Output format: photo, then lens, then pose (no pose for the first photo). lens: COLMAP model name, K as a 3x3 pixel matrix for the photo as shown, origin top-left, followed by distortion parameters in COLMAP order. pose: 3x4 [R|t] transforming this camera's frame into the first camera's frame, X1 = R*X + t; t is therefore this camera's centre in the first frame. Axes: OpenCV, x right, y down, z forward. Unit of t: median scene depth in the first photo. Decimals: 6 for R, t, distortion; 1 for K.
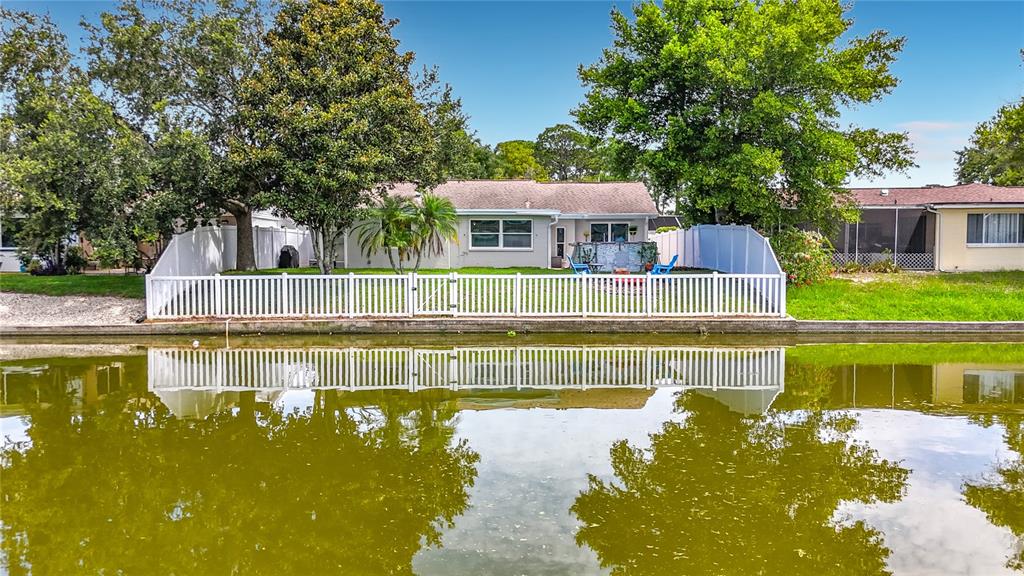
lens RADIAL K [[782.9, 0, 512.0], [0, 782.9, 288.0], [0, 0, 1]] dist [0.082250, -0.133563]
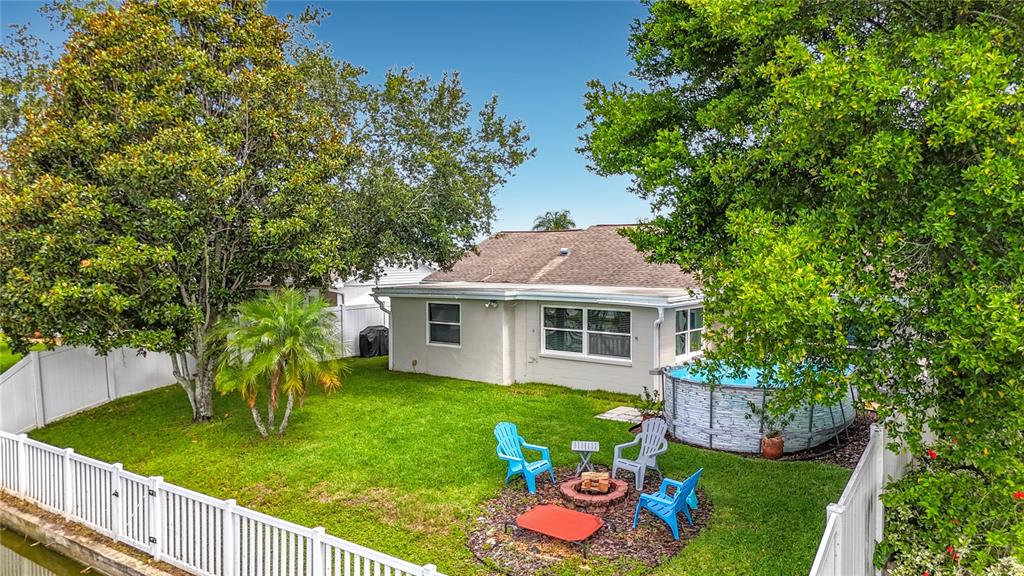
lens RADIAL K [[766.3, 0, 512.0], [0, 766.3, 288.0], [0, 0, 1]] dist [0.088072, -0.072163]
pose [[0.788915, 0.029384, -0.613800, 0.299434], [-0.020204, 0.999556, 0.021883, -0.114153], [0.614170, -0.004863, 0.789158, 0.504762]]
